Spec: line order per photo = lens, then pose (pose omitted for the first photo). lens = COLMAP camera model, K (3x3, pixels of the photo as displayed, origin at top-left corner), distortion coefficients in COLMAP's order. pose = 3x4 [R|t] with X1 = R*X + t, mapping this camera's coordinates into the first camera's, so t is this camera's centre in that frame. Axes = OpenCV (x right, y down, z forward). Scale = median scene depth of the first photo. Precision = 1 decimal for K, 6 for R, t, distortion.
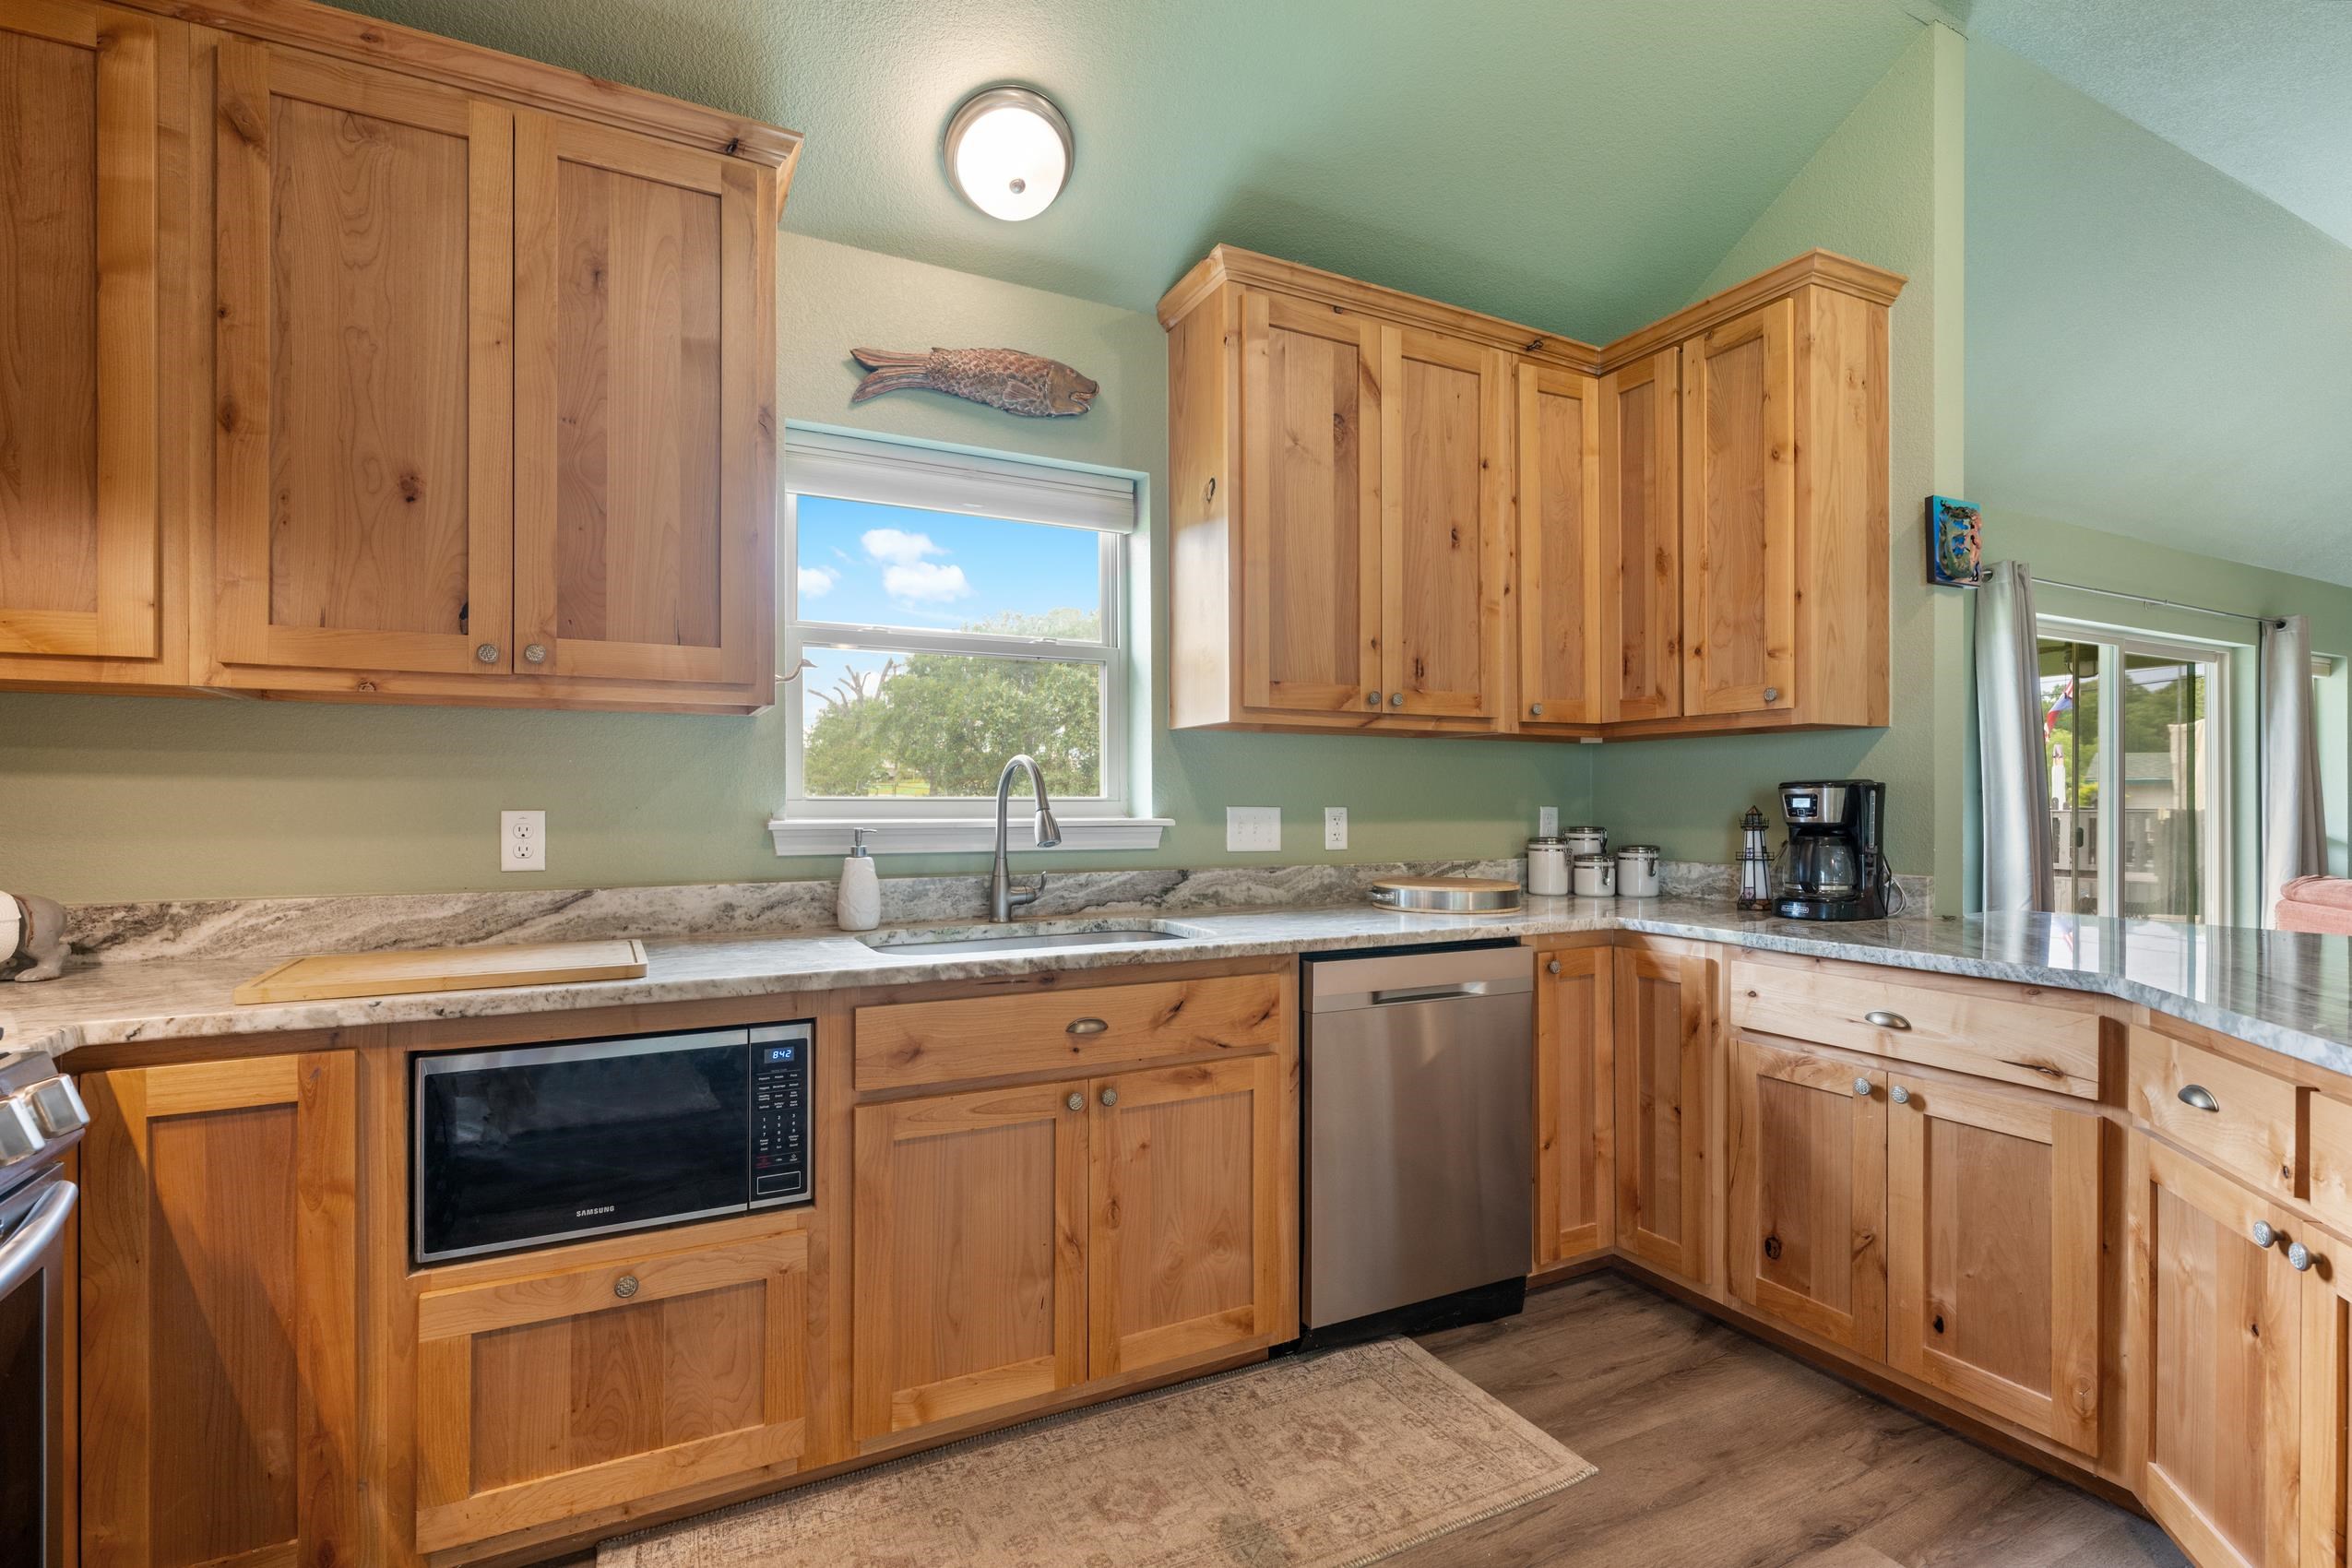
lens RADIAL K [[1085.6, 0, 1177.0], [0, 1085.6, 796.7], [0, 0, 1]] dist [-0.000588, -0.000252]
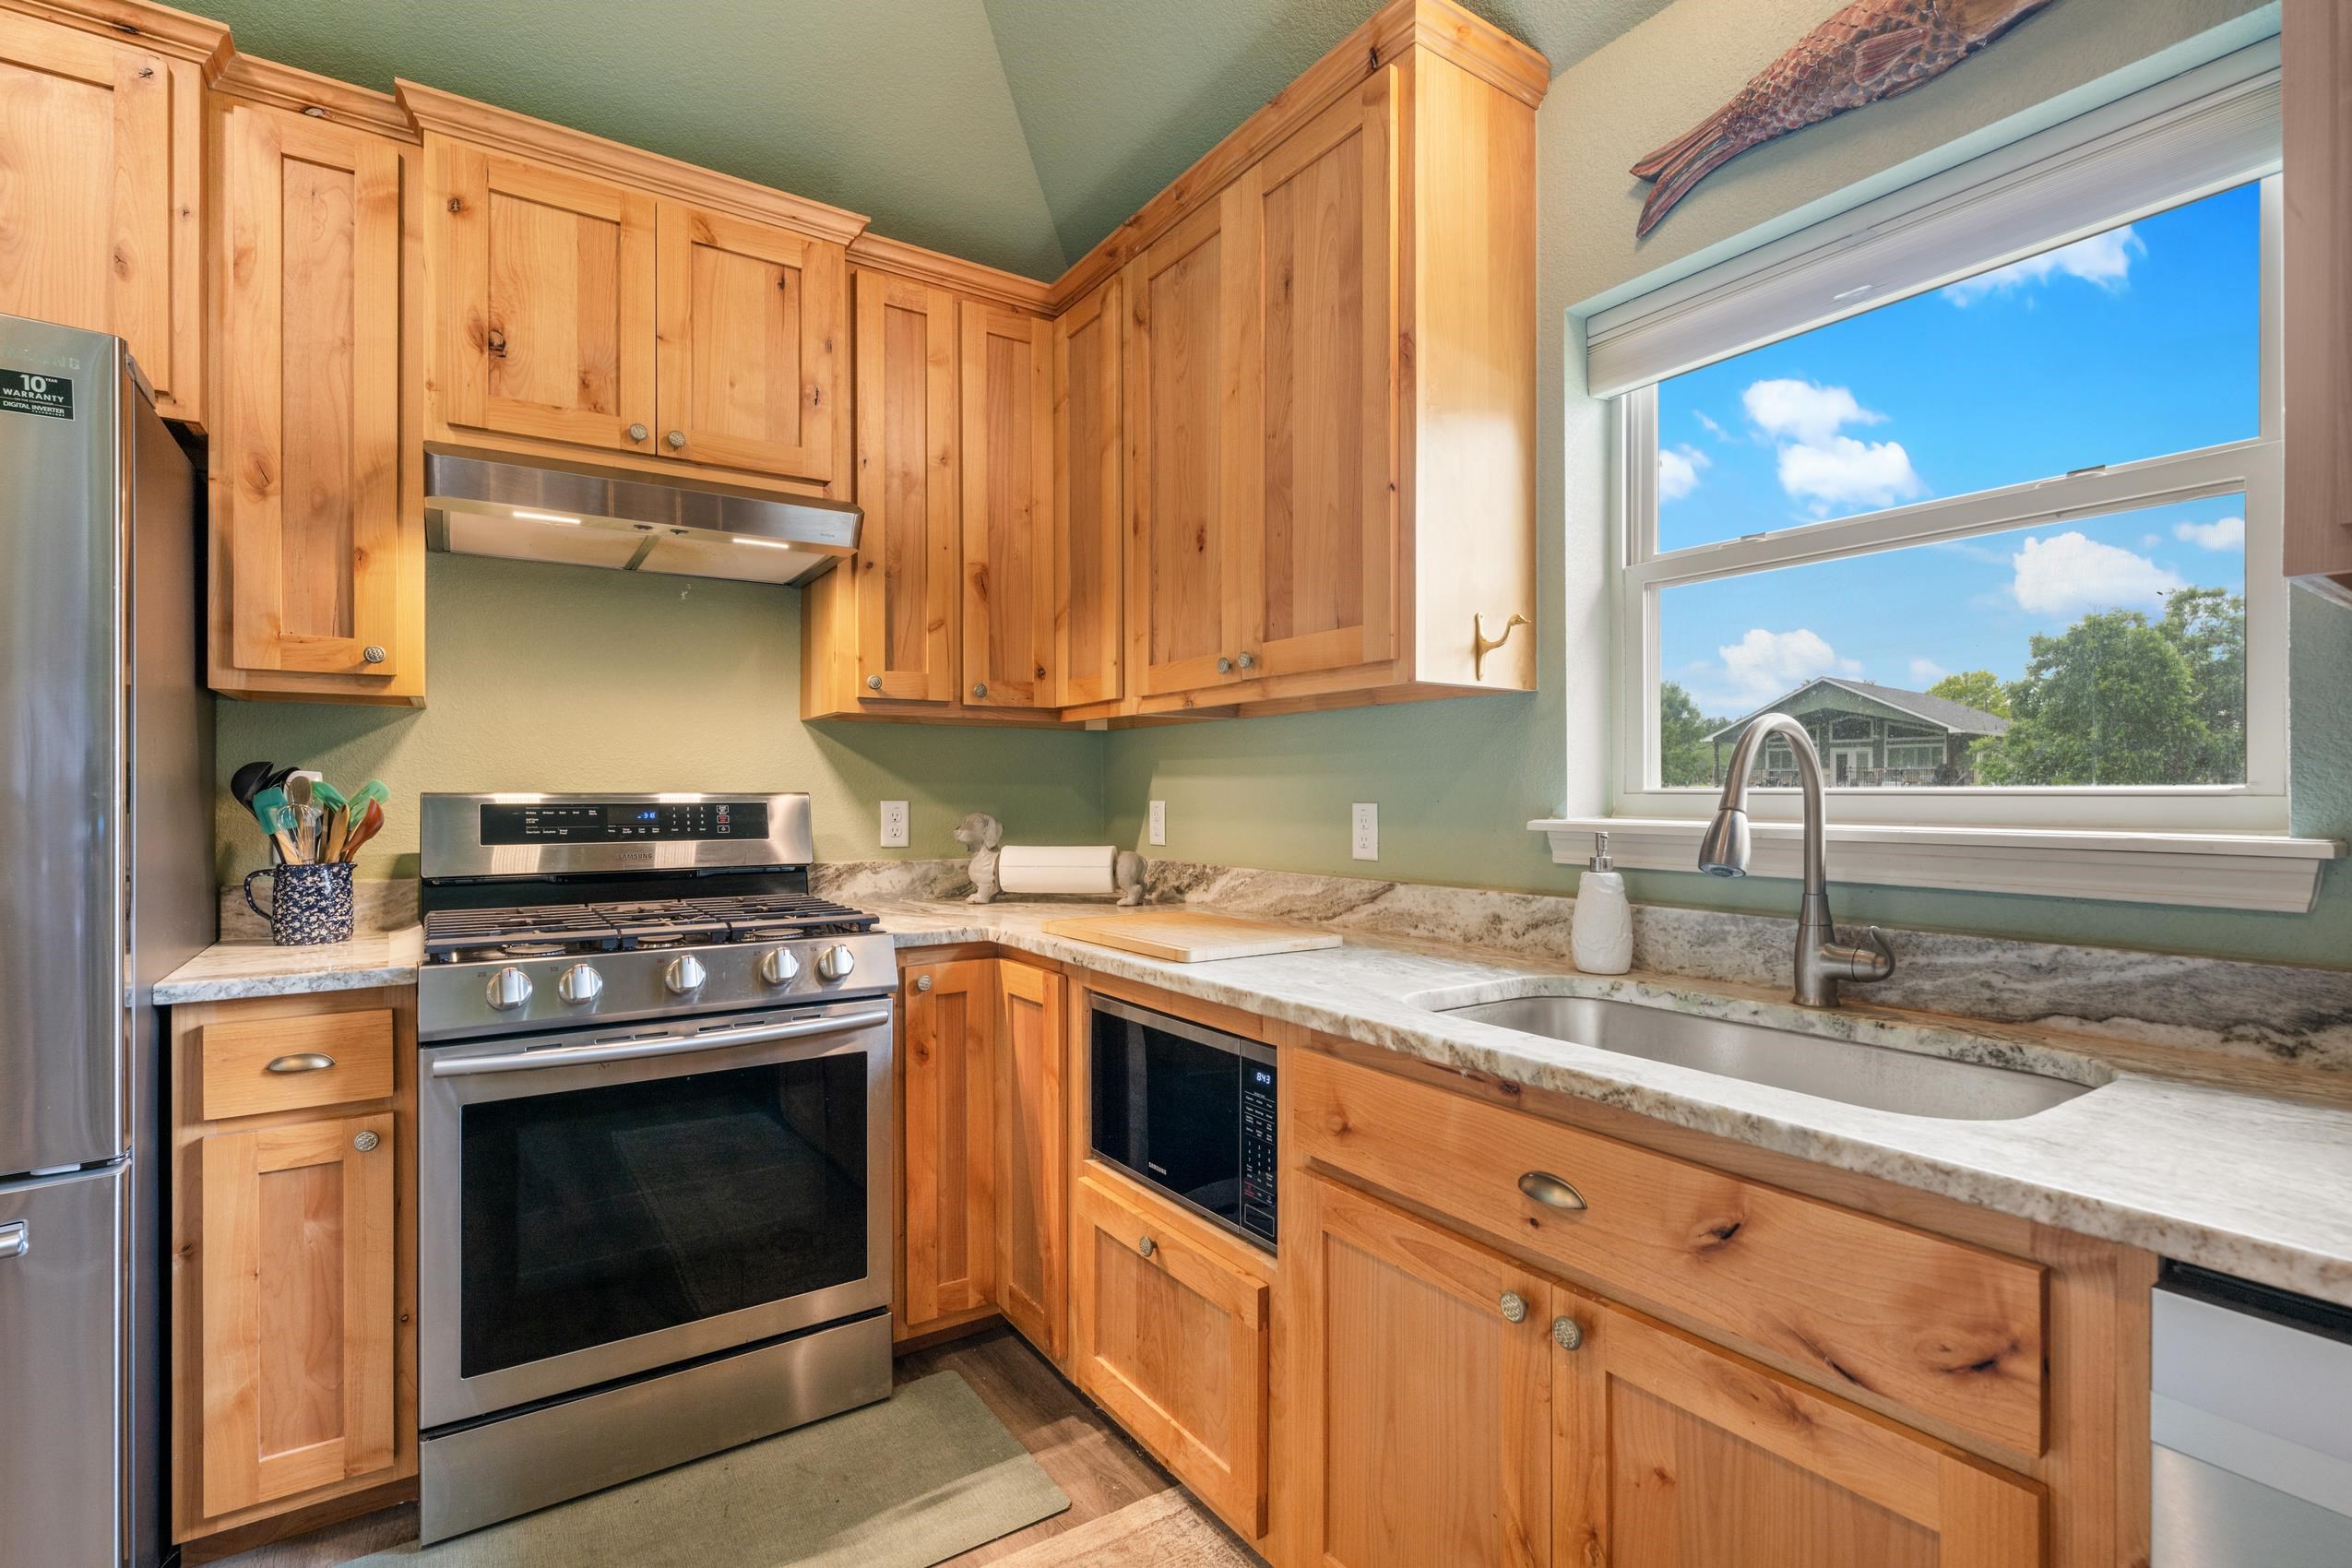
lens RADIAL K [[1085.6, 0, 1177.0], [0, 1085.6, 796.7], [0, 0, 1]] dist [-0.000588, -0.000252]
pose [[0.121844, 0.003076, -0.992544, 0.475777], [0.002095, 0.999992, 0.003357, 0.002800], [0.992547, -0.002489, 0.121837, 0.763878]]
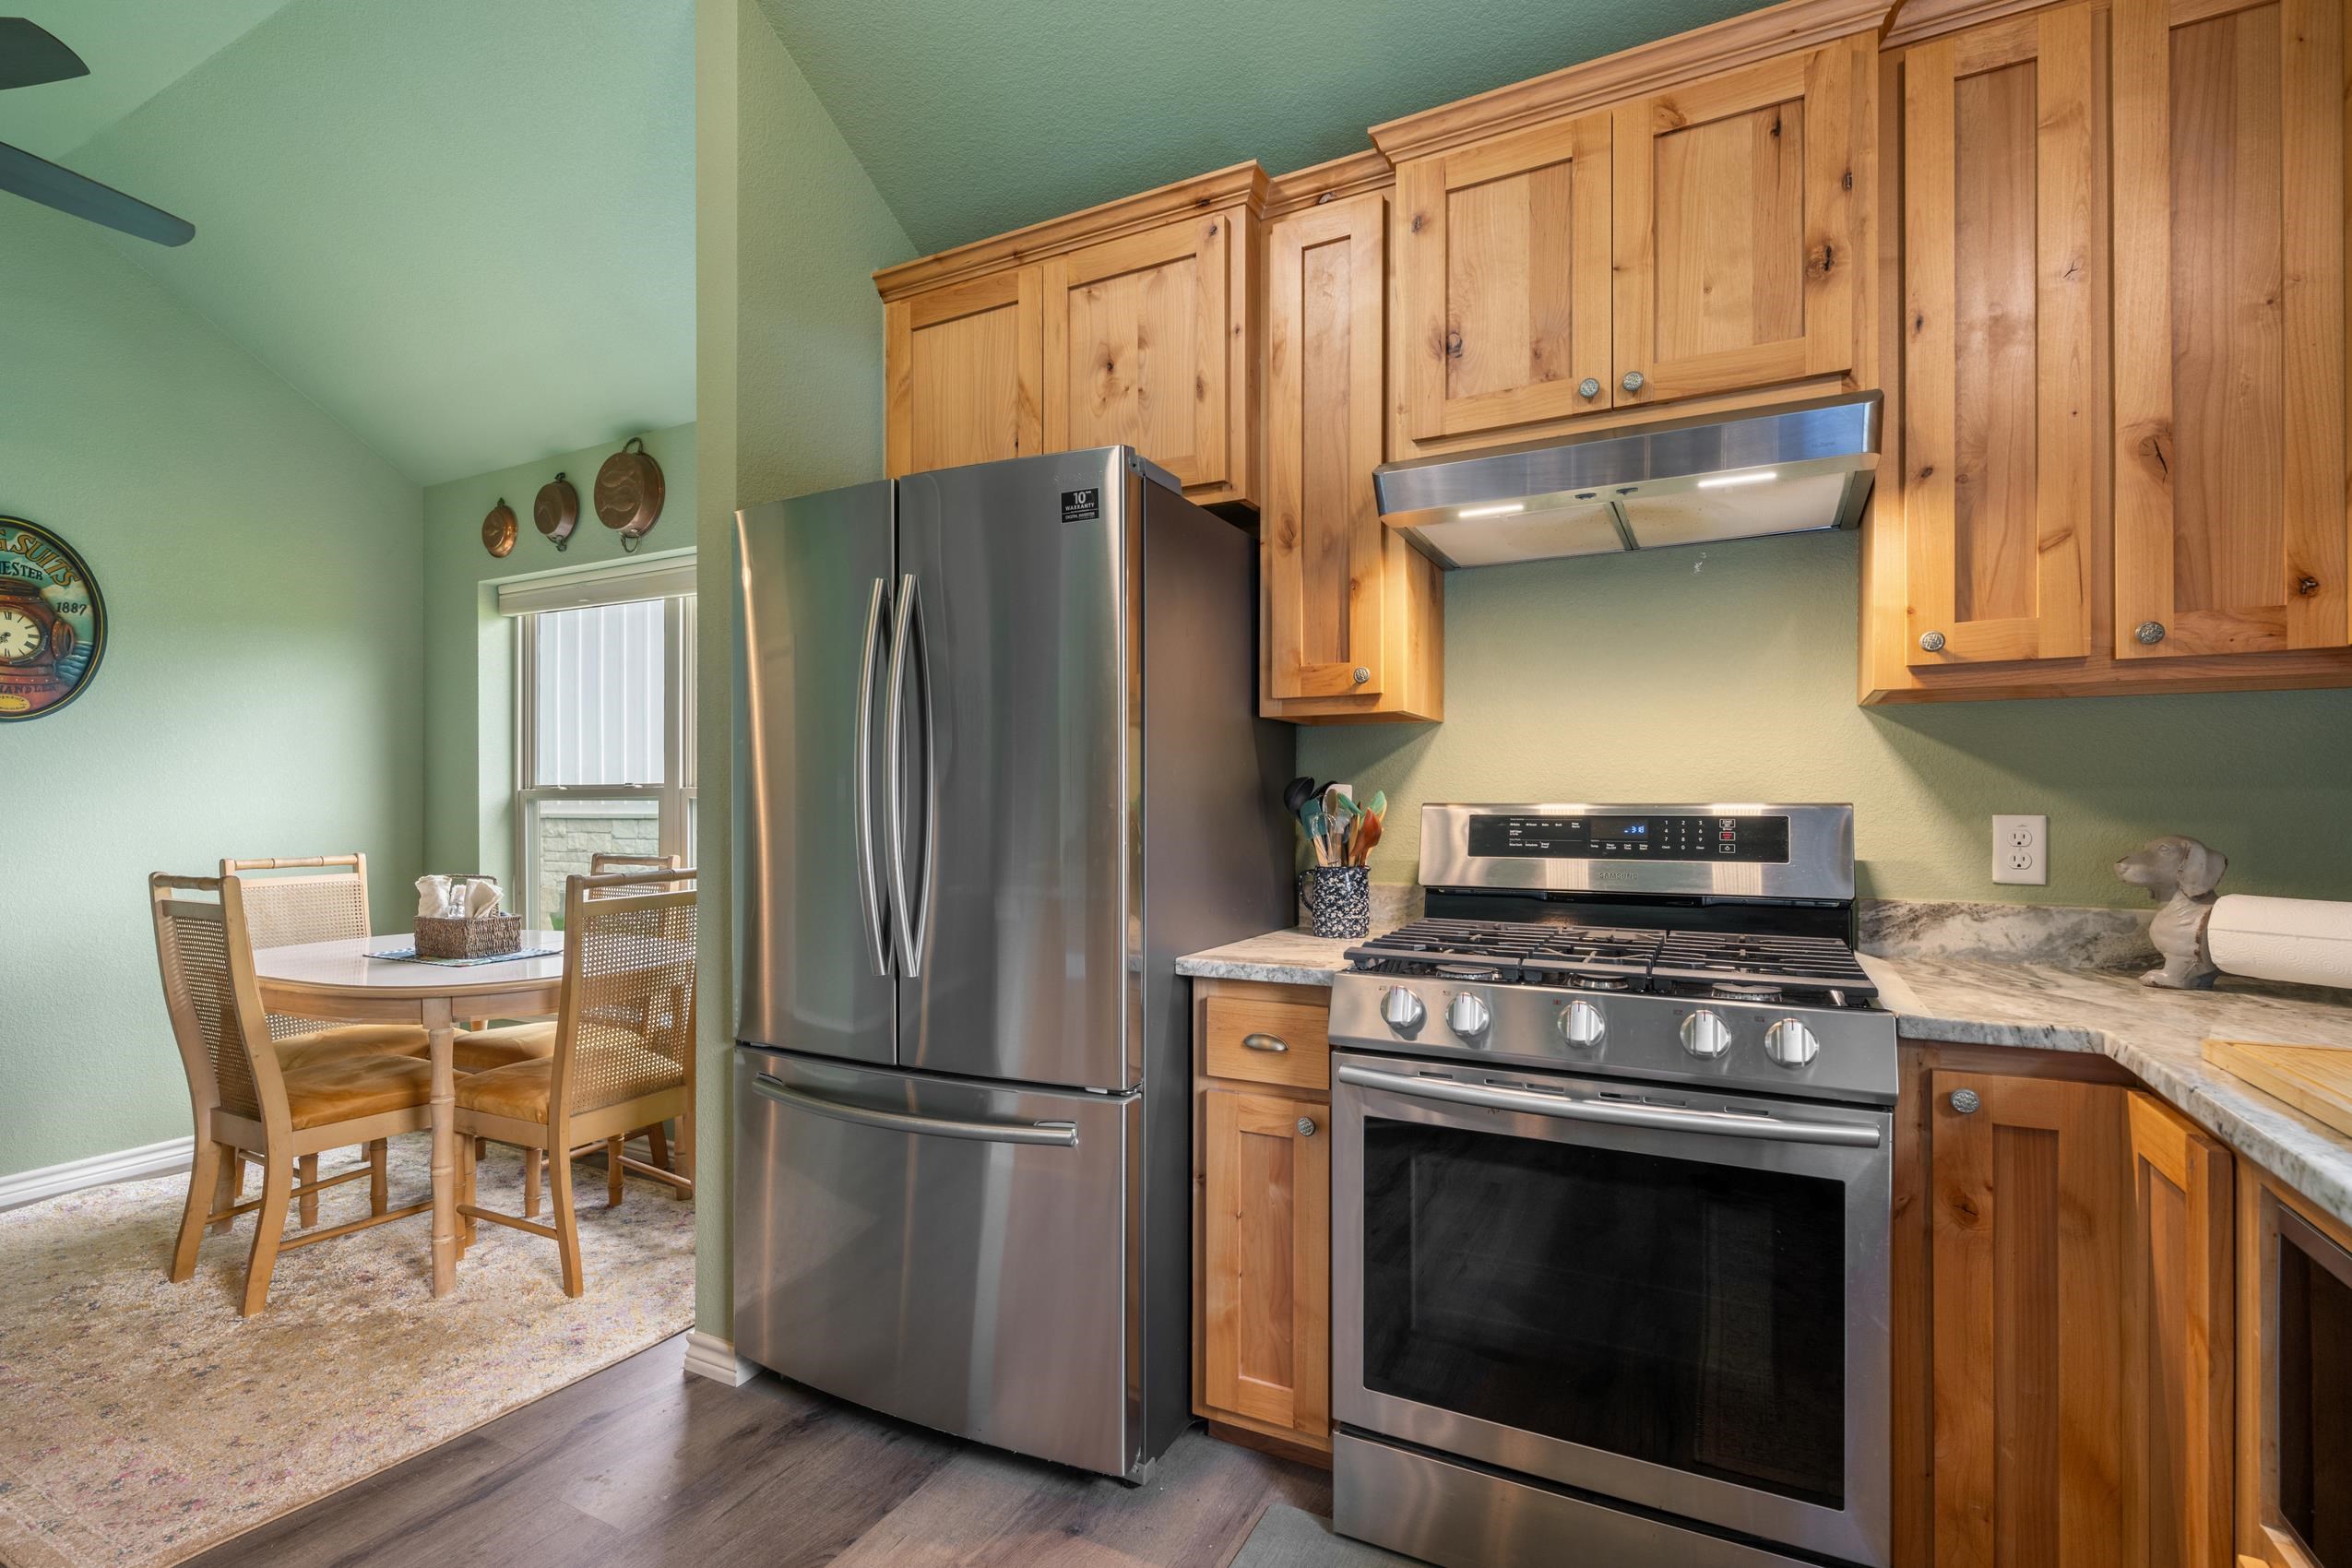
lens RADIAL K [[1094.3, 0, 1171.8], [0, 1094.3, 806.1], [0, 0, 1]] dist [-0.001874, -0.000071]
pose [[-0.818502, 0.001946, -0.574500, 0.173641], [0.001717, 0.999998, 0.000941, 0.002227], [0.574501, -0.000216, -0.818504, 0.931593]]
